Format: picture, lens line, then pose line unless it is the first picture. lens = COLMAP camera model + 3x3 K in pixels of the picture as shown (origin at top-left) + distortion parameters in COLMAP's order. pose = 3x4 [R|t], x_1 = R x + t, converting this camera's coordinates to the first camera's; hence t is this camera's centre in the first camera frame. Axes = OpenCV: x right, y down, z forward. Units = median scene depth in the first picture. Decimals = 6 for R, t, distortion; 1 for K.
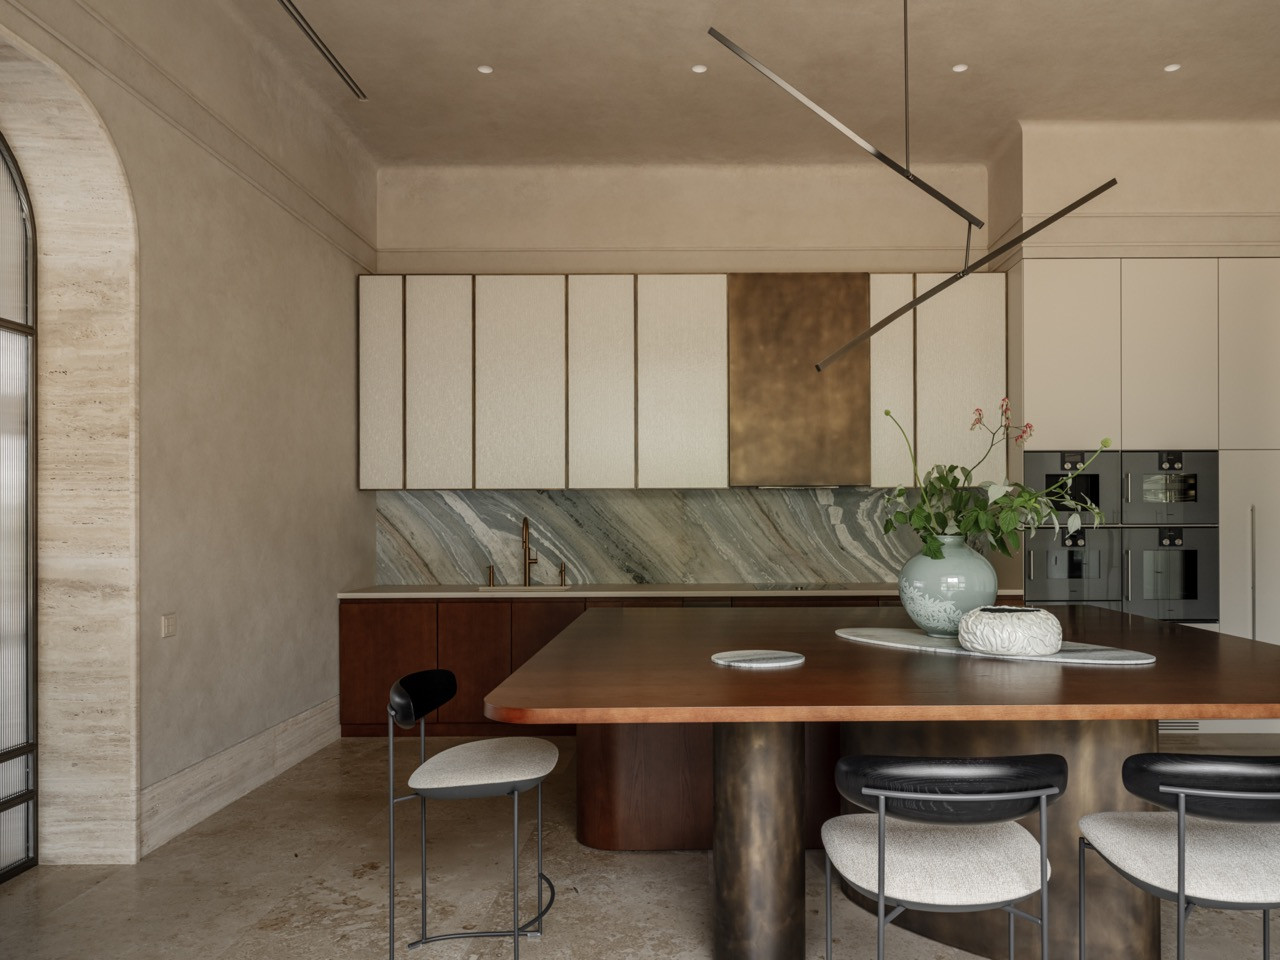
lens RADIAL K [[933.3, 0, 707.6], [0, 933.3, 518.5], [0, 0, 1]] dist [-0.000079, 0.001625]
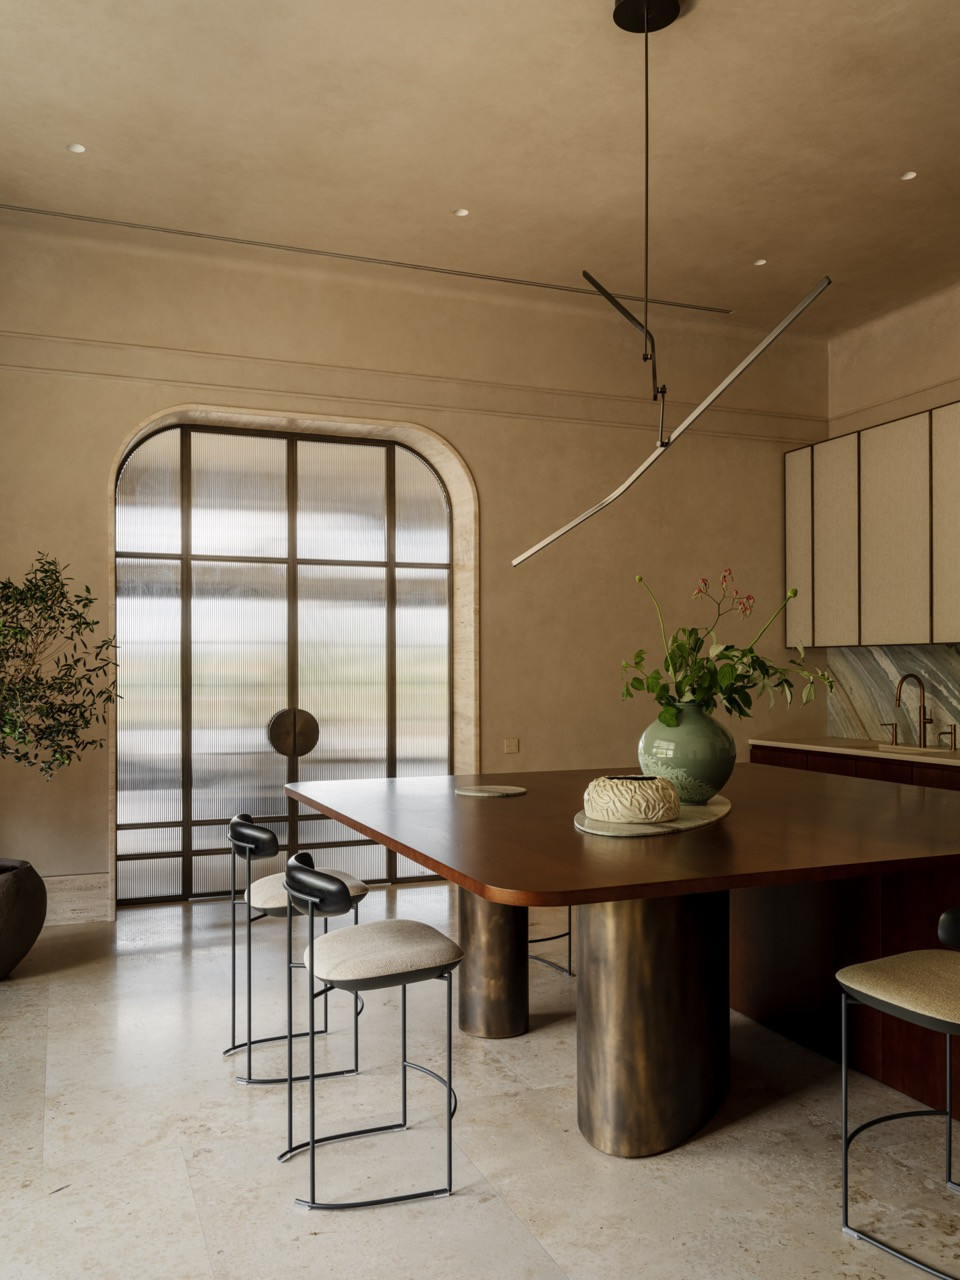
lens RADIAL K [[1056.0, 0, 475.9], [0, 1056.0, 659.9], [0, 0, 1]] dist [0.002809, 0.002999]
pose [[0.369503, -0.004571, -0.929218, 0.611816], [0.002699, 0.999989, -0.003846, -0.011999], [0.929225, -0.001087, 0.369512, 0.187596]]
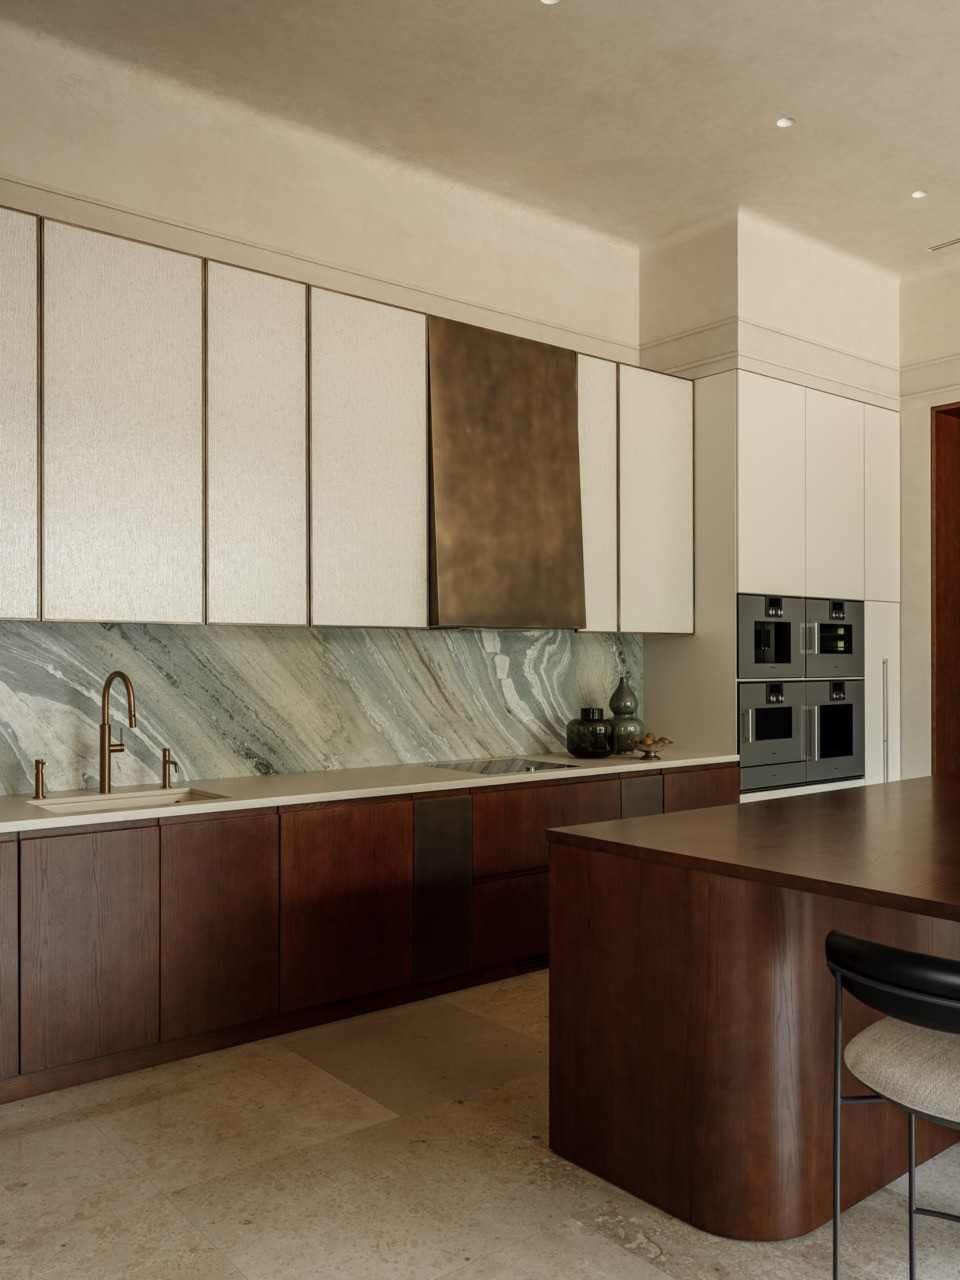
lens RADIAL K [[1056.0, 0, 475.9], [0, 1056.0, 659.9], [0, 0, 1]] dist [0.002809, 0.002999]
pose [[0.783020, 0.003295, 0.621987, -0.406813], [-0.004807, 0.999988, 0.000754, -0.009475], [-0.621977, -0.003581, 0.783027, 0.349529]]
